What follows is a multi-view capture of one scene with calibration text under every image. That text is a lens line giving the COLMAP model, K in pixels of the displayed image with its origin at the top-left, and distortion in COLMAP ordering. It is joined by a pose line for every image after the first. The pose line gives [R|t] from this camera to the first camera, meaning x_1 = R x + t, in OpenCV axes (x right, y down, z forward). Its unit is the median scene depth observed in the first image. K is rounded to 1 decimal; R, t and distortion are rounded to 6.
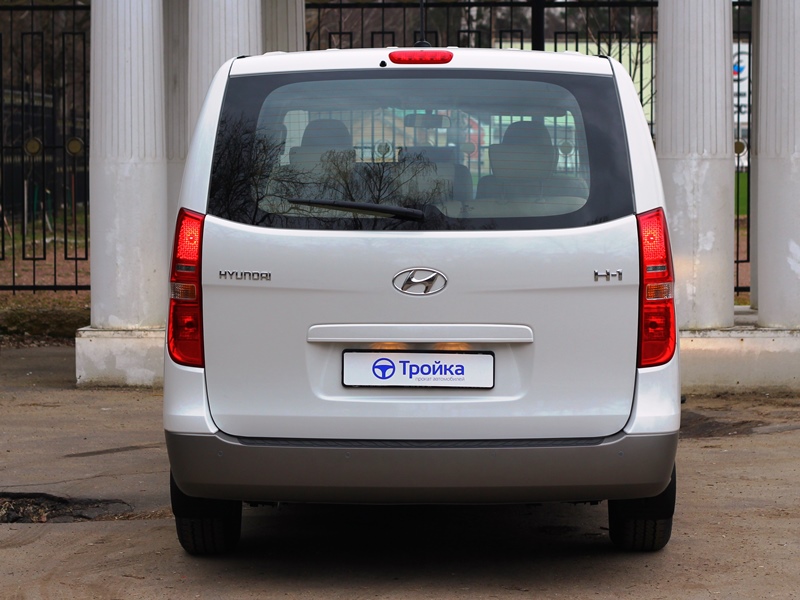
lens RADIAL K [[2550.4, 0, 400.0], [0, 2550.4, 300.0], [0, 0, 1]] dist [0.073887, 0.348277]
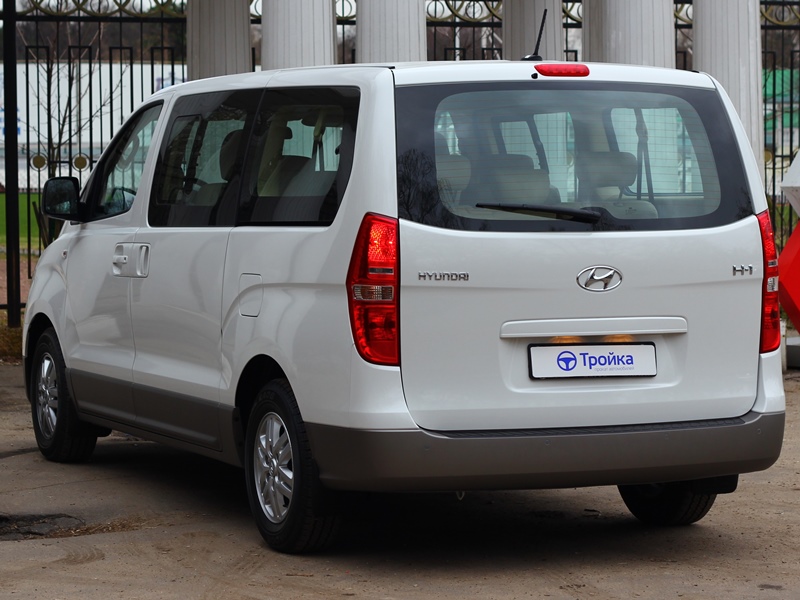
lens RADIAL K [[2550.4, 0, 400.0], [0, 2550.4, 300.0], [0, 0, 1]] dist [0.073887, 0.348277]
pose [[0.909366, -0.022650, 0.415379, -0.512116], [0.027055, 0.999623, -0.004722, 0.004540], [-0.415116, 0.015532, 0.909636, 0.056148]]
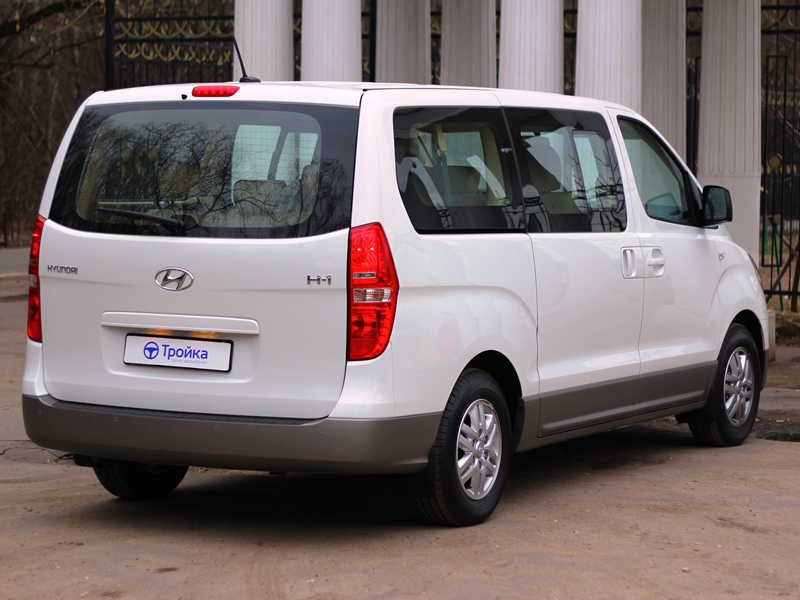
lens RADIAL K [[2495.5, 0, 400.0], [0, 2495.5, 300.0], [0, 0, 1]] dist [-0.204971, 0.410459]
pose [[0.891652, 0.039961, -0.450955, 0.625189], [-0.040805, 0.999136, 0.007854, -0.010838], [0.450879, 0.011398, 0.892512, 0.004754]]
